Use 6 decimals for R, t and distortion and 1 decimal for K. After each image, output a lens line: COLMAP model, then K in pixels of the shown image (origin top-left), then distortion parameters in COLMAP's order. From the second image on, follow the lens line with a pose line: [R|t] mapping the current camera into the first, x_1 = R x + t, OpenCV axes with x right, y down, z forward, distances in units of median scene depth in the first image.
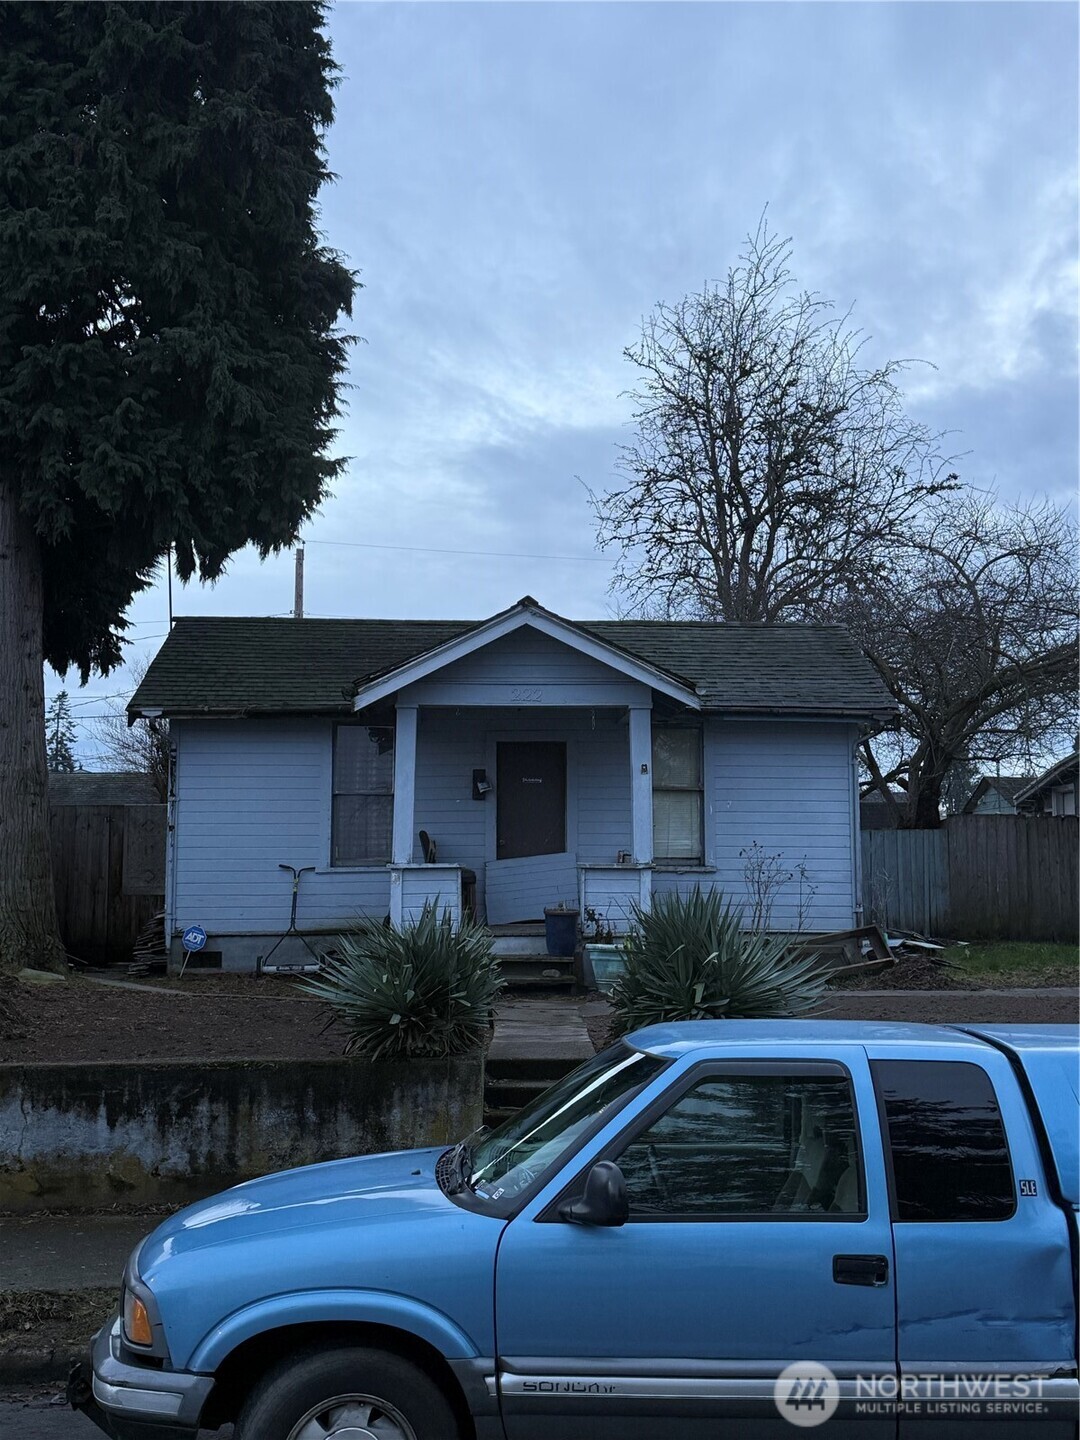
lens RADIAL K [[1563.1, 0, 540.0], [0, 1563.1, 720.0], [0, 0, 1]] dist [0.218567, -0.551781]
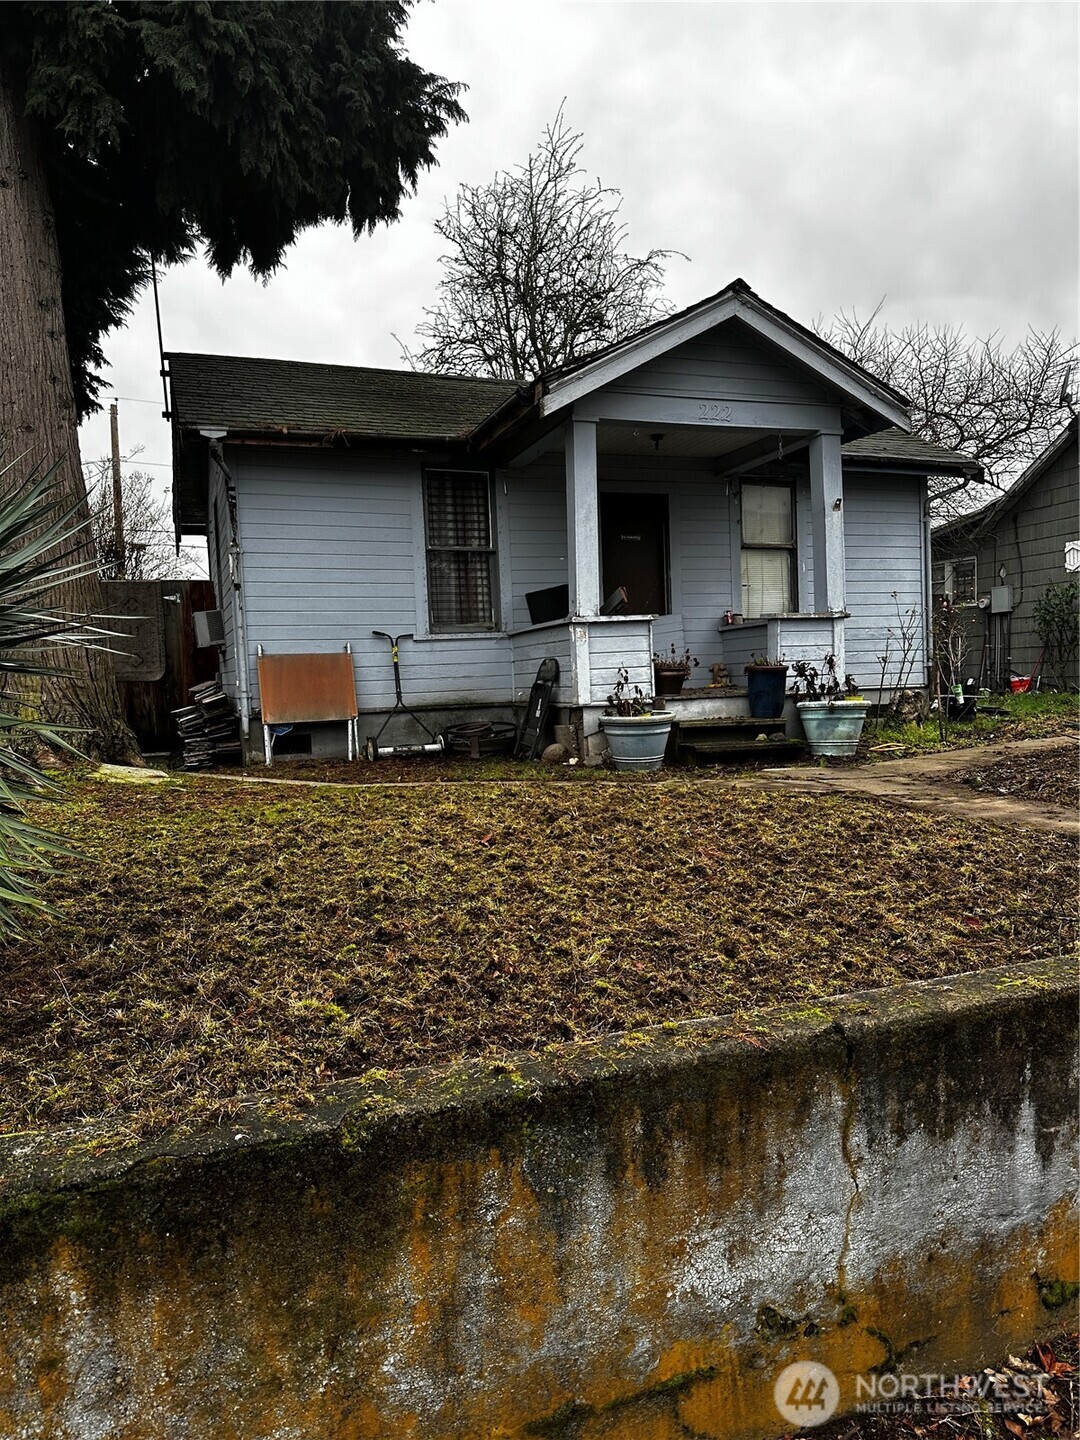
lens RADIAL K [[1009.0, 0, 550.3], [0, 1009.0, 729.7], [0, 0, 1]] dist [0.055858, -0.062807]
pose [[0.951547, -0.048170, 0.303707, -0.259492], [0.004806, 0.989863, 0.141941, 0.072476], [-0.307466, -0.133604, 0.942133, 0.482215]]
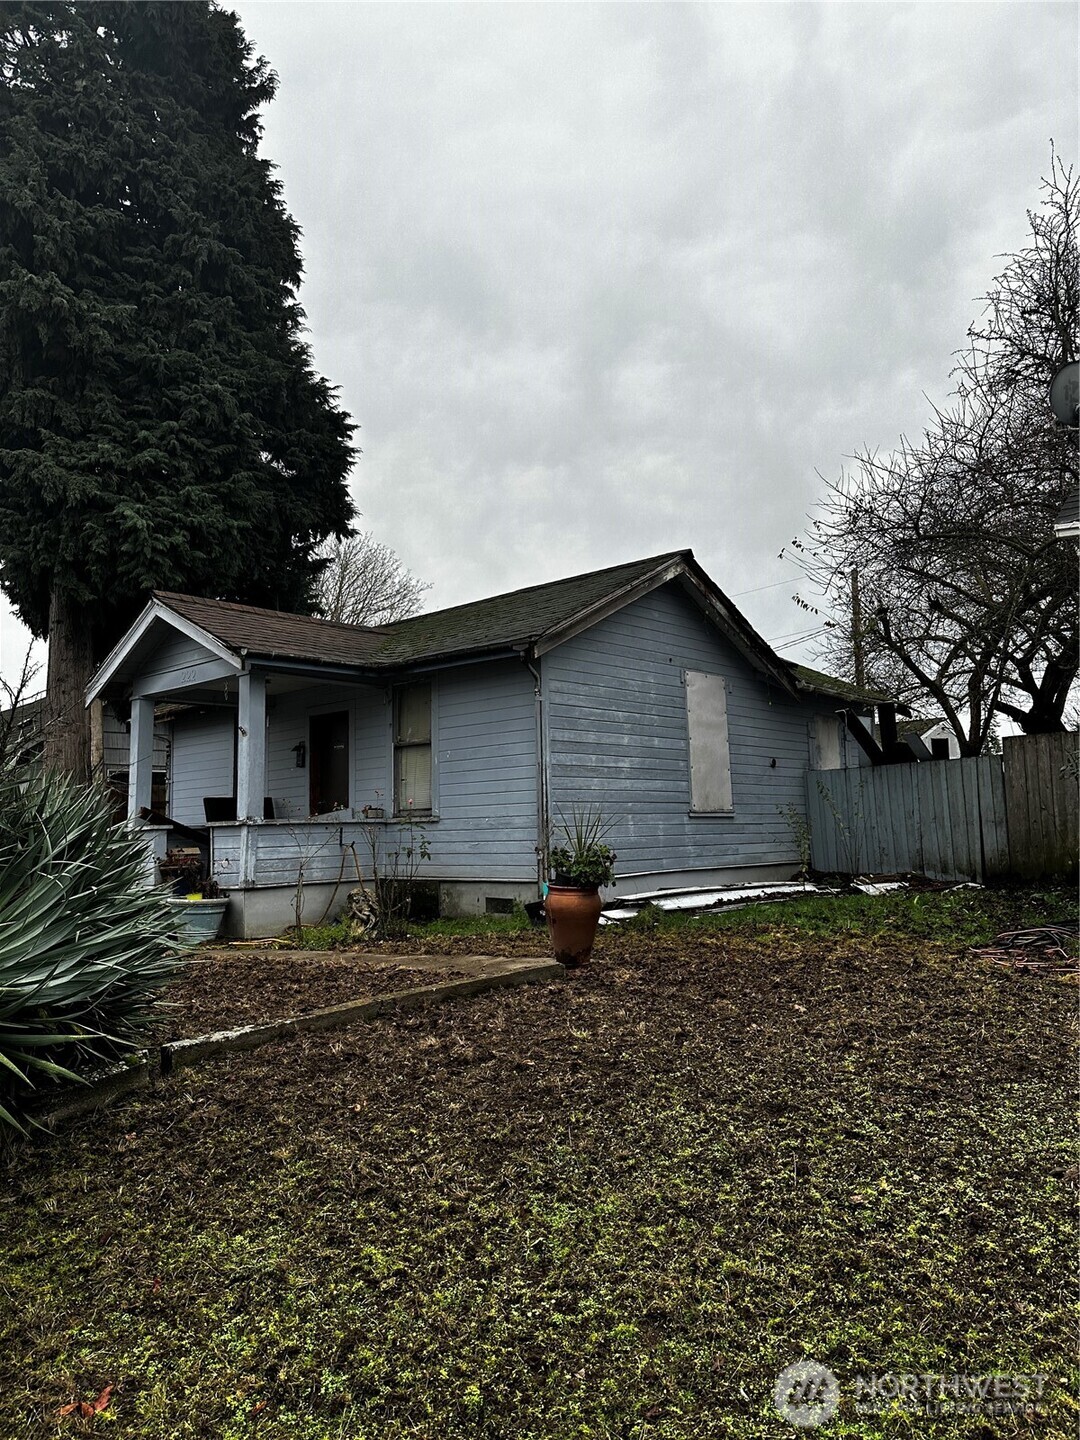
lens RADIAL K [[1001.5, 0, 535.4], [0, 1001.5, 716.0], [0, 0, 1]] dist [0.063453, -0.065974]
pose [[0.714484, -0.103505, -0.691954, 0.663610], [0.099025, 0.994001, -0.046436, 0.070778], [0.692609, -0.035343, 0.720447, 0.628434]]
